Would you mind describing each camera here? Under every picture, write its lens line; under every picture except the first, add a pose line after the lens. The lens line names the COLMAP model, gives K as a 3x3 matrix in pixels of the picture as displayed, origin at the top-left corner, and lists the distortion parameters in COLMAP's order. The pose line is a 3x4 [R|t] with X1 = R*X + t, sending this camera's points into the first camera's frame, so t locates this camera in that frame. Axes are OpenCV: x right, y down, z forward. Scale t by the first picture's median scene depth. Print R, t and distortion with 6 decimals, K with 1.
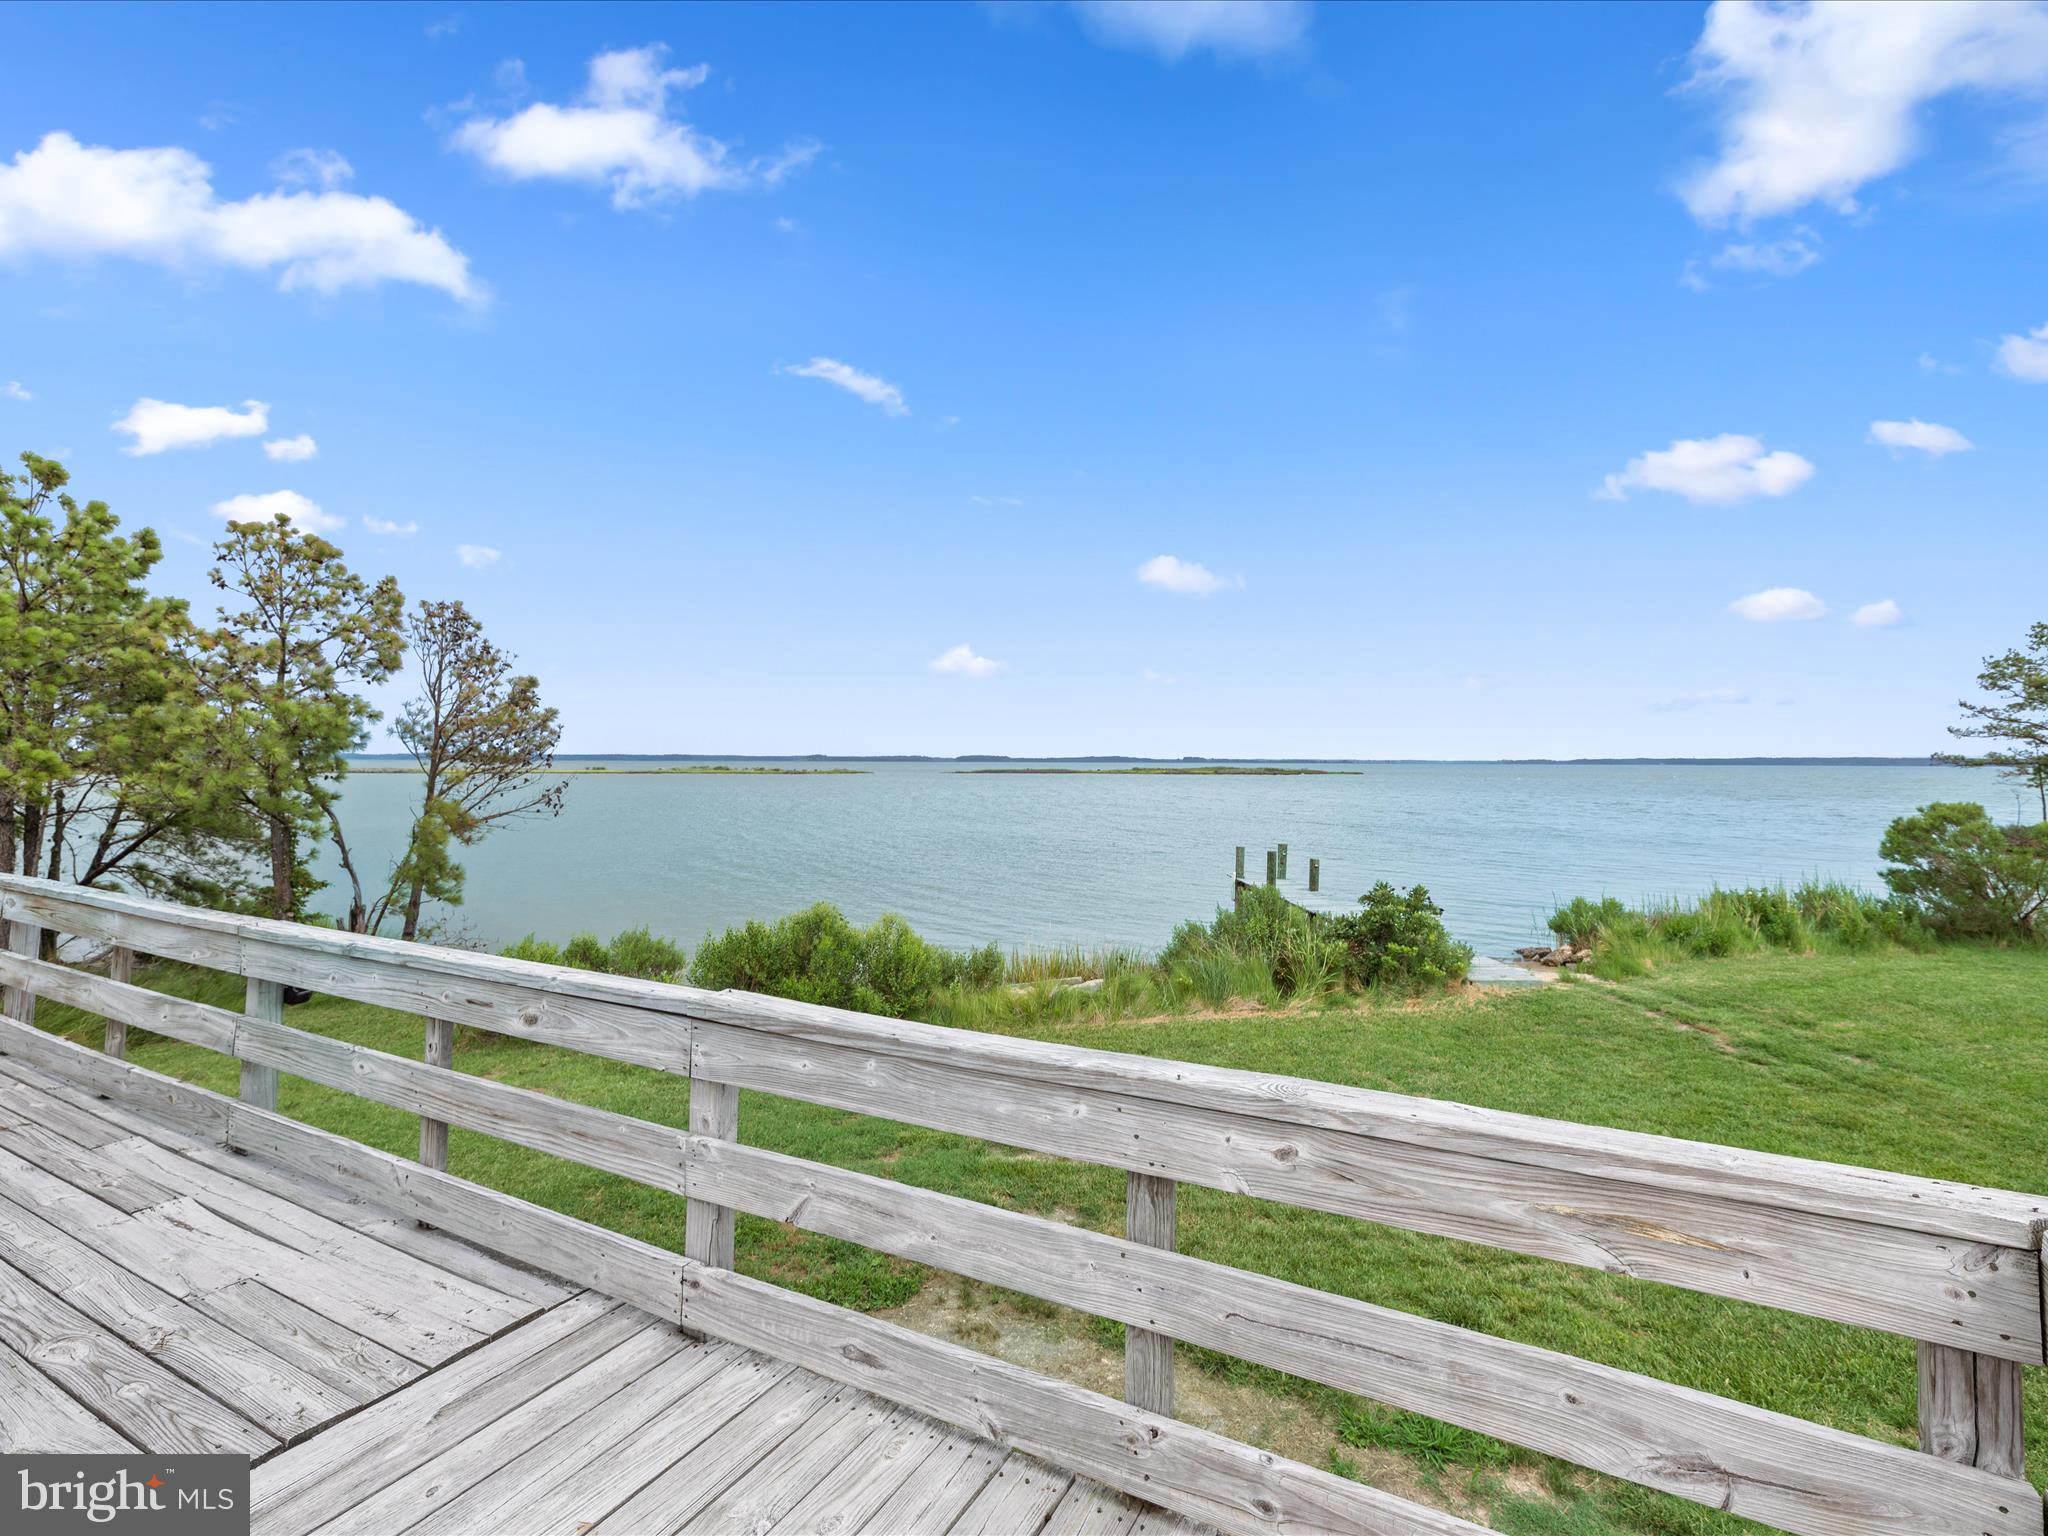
lens RADIAL K [[969.3, 0, 1037.9], [0, 969.3, 763.9], [0, 0, 1]] dist [0.001236, -0.000411]
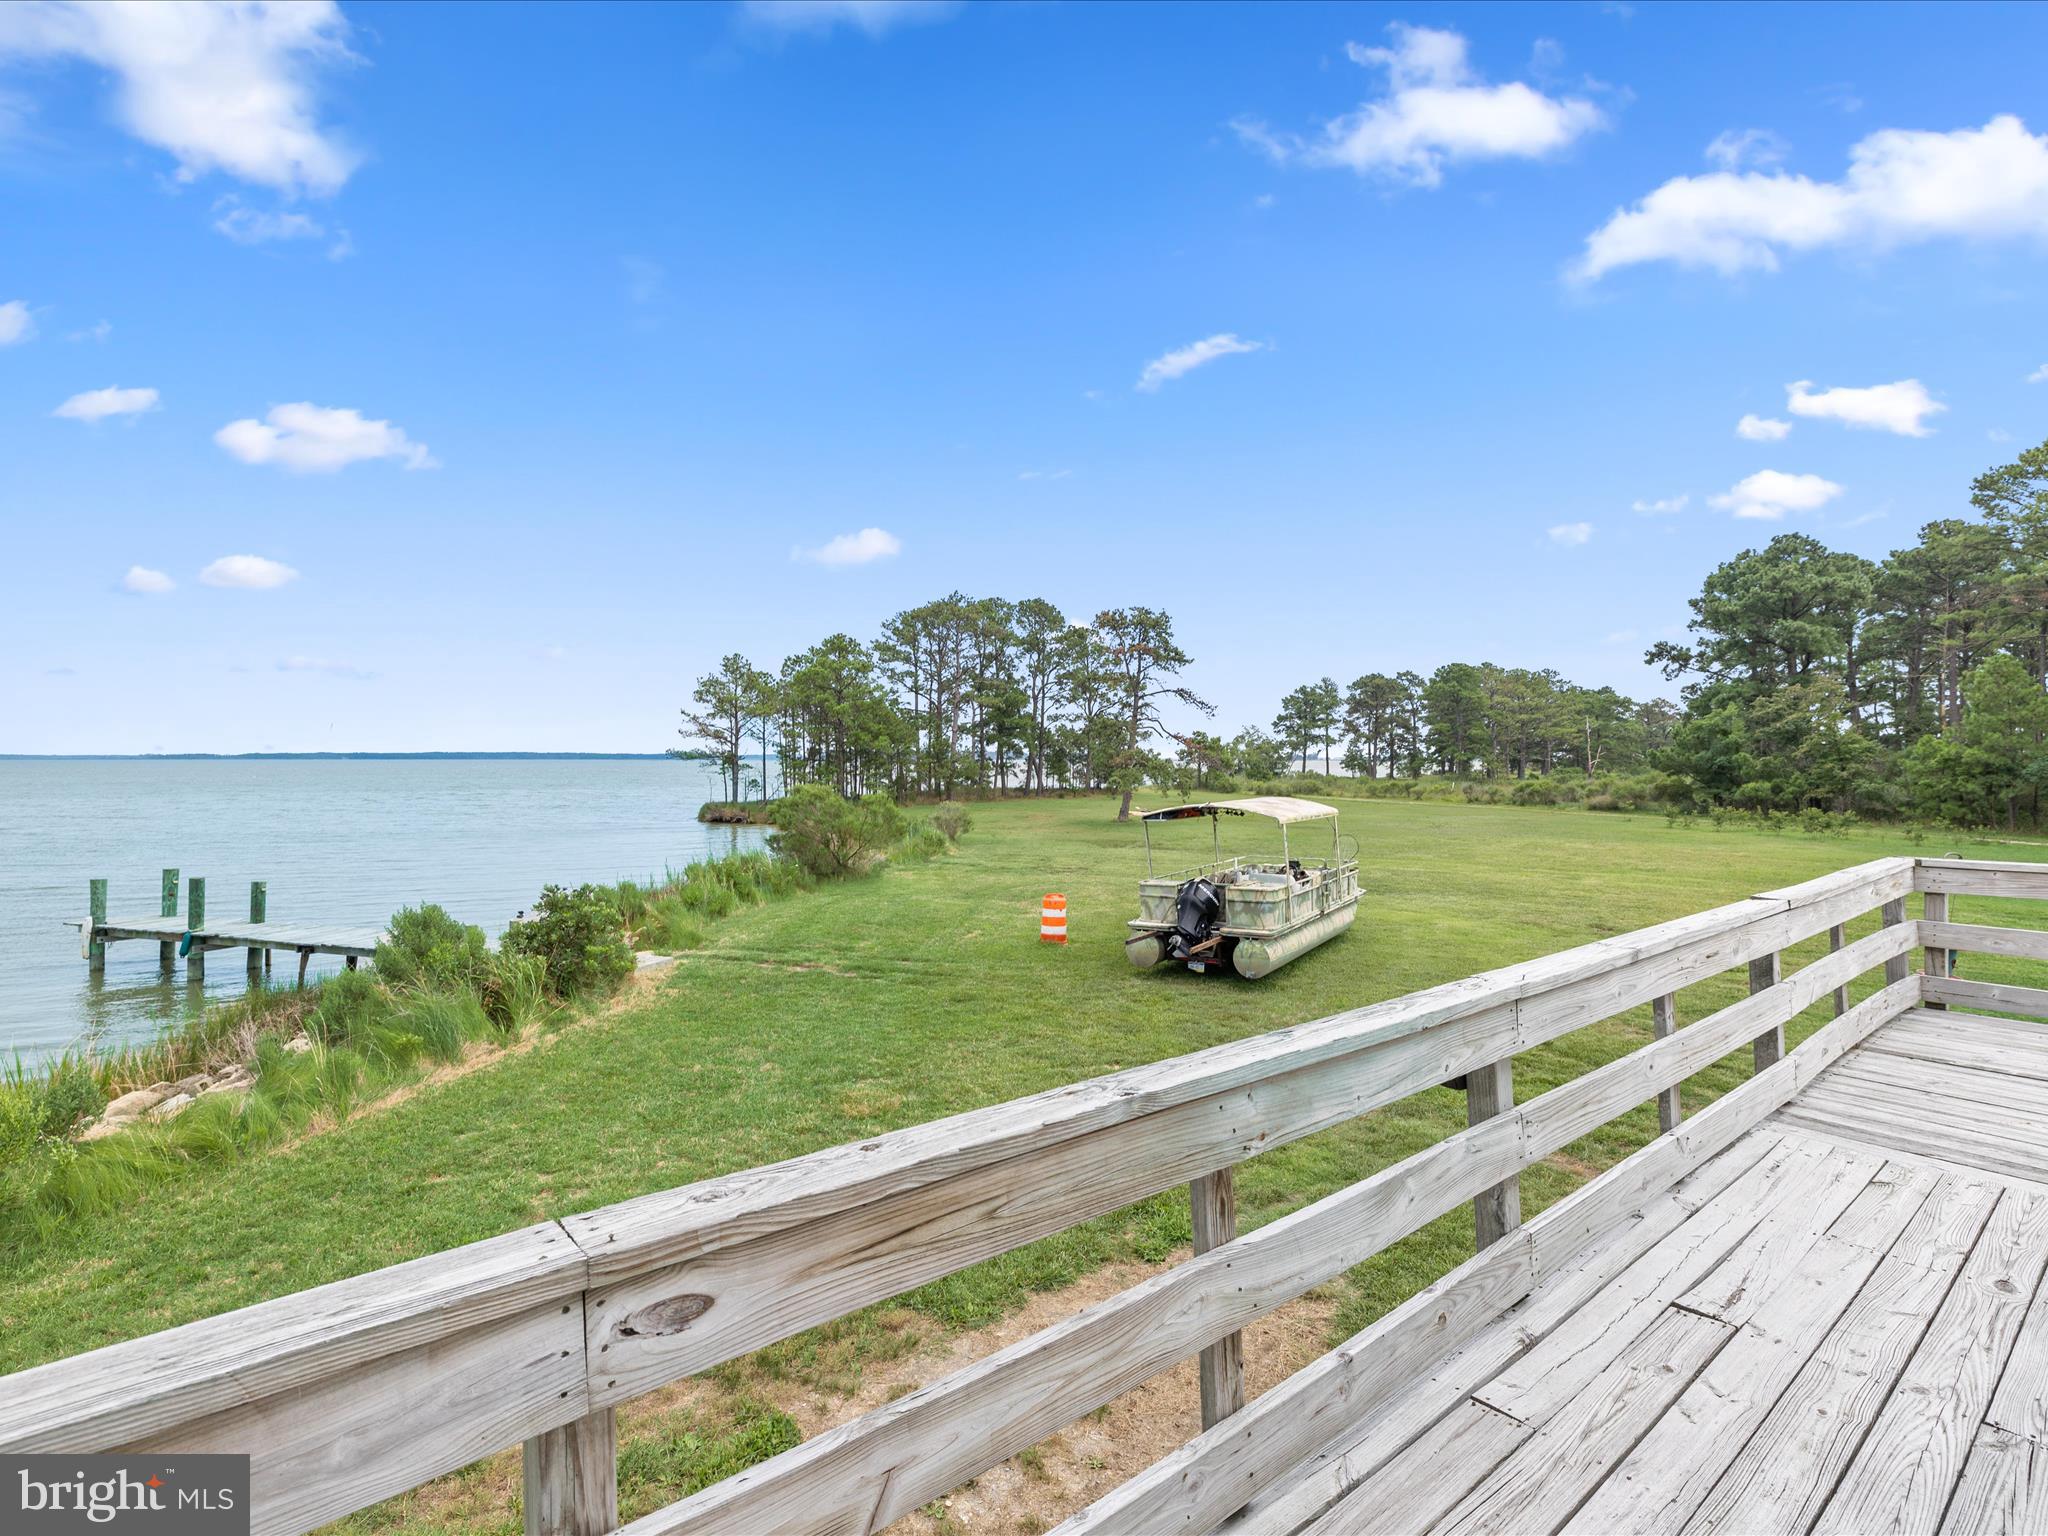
lens RADIAL K [[969.3, 0, 1037.9], [0, 969.3, 763.9], [0, 0, 1]] dist [0.001236, -0.000411]
pose [[0.384027, -0.008877, 0.923279, -0.216552], [0.003860, 0.999960, 0.008009, -0.000492], [-0.923314, 0.000488, 0.384046, 0.140675]]
